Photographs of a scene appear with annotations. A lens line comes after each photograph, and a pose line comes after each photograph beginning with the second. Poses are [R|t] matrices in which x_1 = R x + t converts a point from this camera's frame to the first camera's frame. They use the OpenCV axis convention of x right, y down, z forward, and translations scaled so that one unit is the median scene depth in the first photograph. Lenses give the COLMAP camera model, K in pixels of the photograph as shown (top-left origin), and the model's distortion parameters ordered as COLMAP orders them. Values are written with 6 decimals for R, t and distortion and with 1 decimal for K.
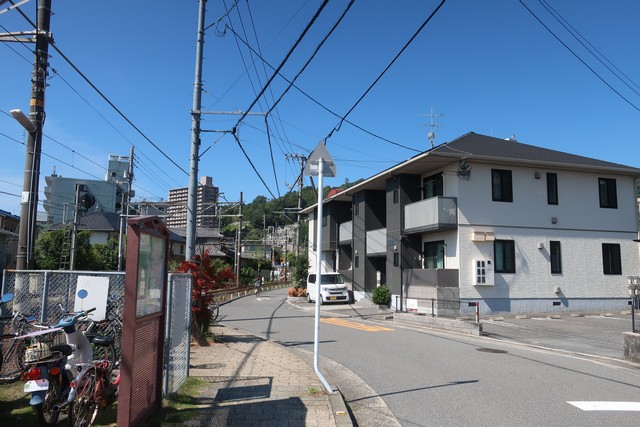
lens RADIAL K [[503.5, 0, 320.8], [0, 503.5, 214.5], [0, 0, 1]] dist [-0.006876, 0.007386]
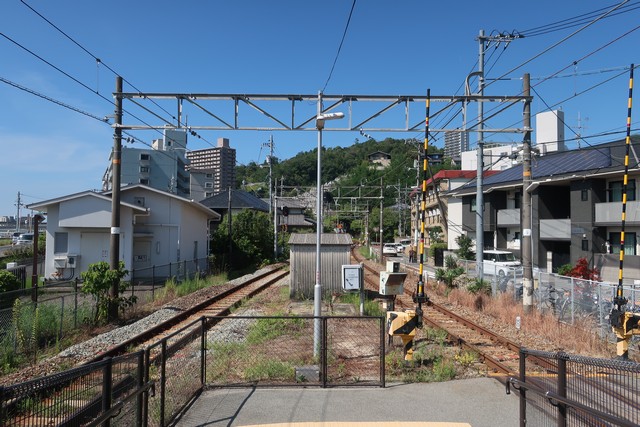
lens RADIAL K [[503.5, 0, 320.8], [0, 503.5, 214.5], [0, 0, 1]] dist [-0.006876, 0.007386]
pose [[0.999996, -0.002344, 0.001497, -0.574659], [0.002213, 0.996612, 0.082213, -0.104020], [-0.001684, -0.082209, 0.996614, -0.295612]]
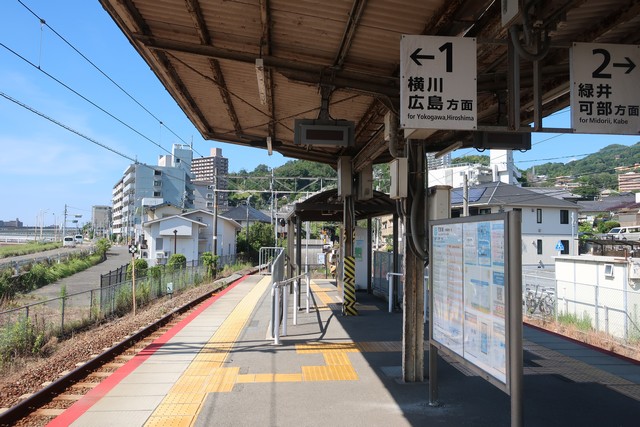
lens RADIAL K [[503.5, 0, 320.8], [0, 503.5, 214.5], [0, 0, 1]] dist [-0.006876, 0.007386]
pose [[0.999678, 0.002654, 0.025239, -0.573288], [-0.004451, 0.997435, 0.071437, -0.216951], [-0.024984, -0.071527, 0.997126, -1.218374]]
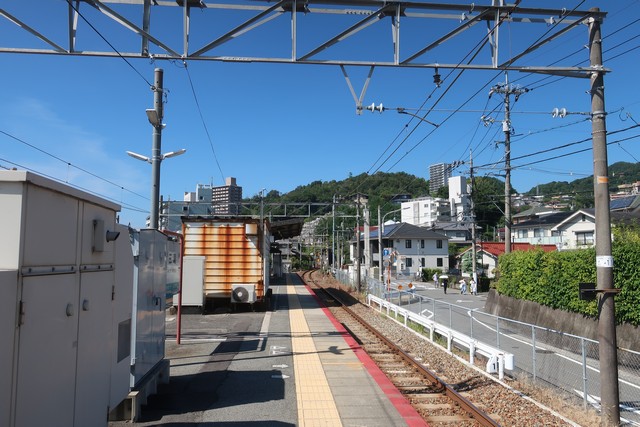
lens RADIAL K [[503.5, 0, 320.8], [0, 503.5, 214.5], [0, 0, 1]] dist [-0.006876, 0.007386]
pose [[0.999924, -0.011937, -0.002962, -0.293868], [0.012023, 0.999446, 0.031025, -0.405707], [0.002590, -0.031058, 0.999514, -2.819534]]
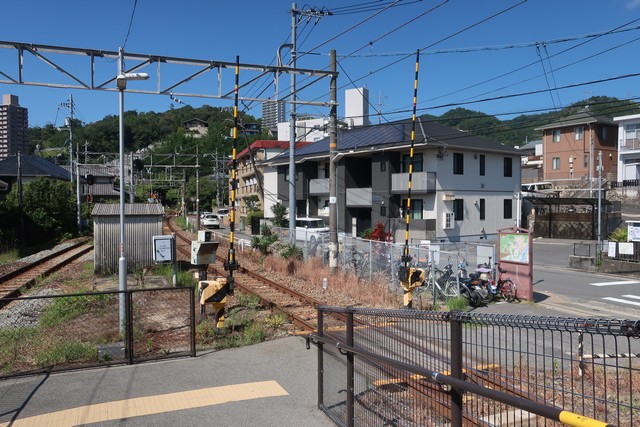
lens RADIAL K [[503.5, 0, 320.8], [0, 503.5, 214.5], [0, 0, 1]] dist [-0.006876, 0.007386]
pose [[0.936794, -0.022044, 0.349187, -0.567113], [-0.028132, 0.990036, 0.137974, -0.103071], [-0.348749, -0.139076, 0.926840, -0.296492]]
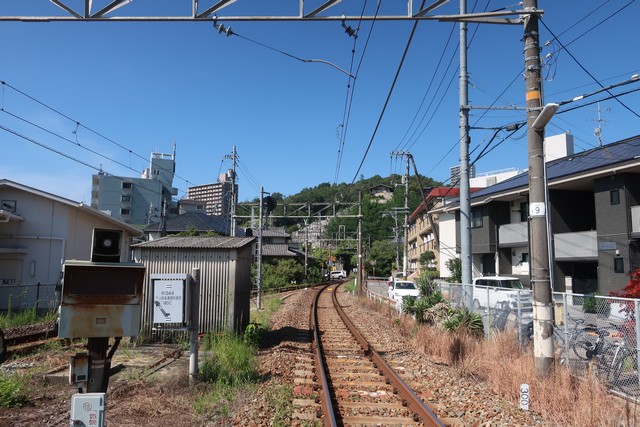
lens RADIAL K [[503.5, 0, 320.8], [0, 503.5, 214.5], [0, 0, 1]] dist [-0.006876, 0.007386]
pose [[0.999894, -0.003998, -0.014008, -0.422326], [0.004097, 0.999967, 0.007058, -0.014442], [0.013979, -0.007114, 0.999877, 0.072118]]
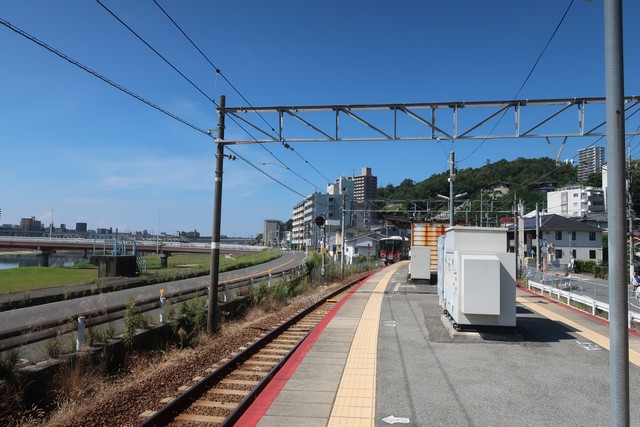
lens RADIAL K [[503.5, 0, 320.8], [0, 503.5, 214.5], [0, 0, 1]] dist [-0.006876, 0.007386]
pose [[0.965900, -0.009272, -0.258749, -0.402351], [0.022885, 0.998505, 0.049647, -0.449749], [0.257902, -0.053876, 0.964668, -3.175598]]
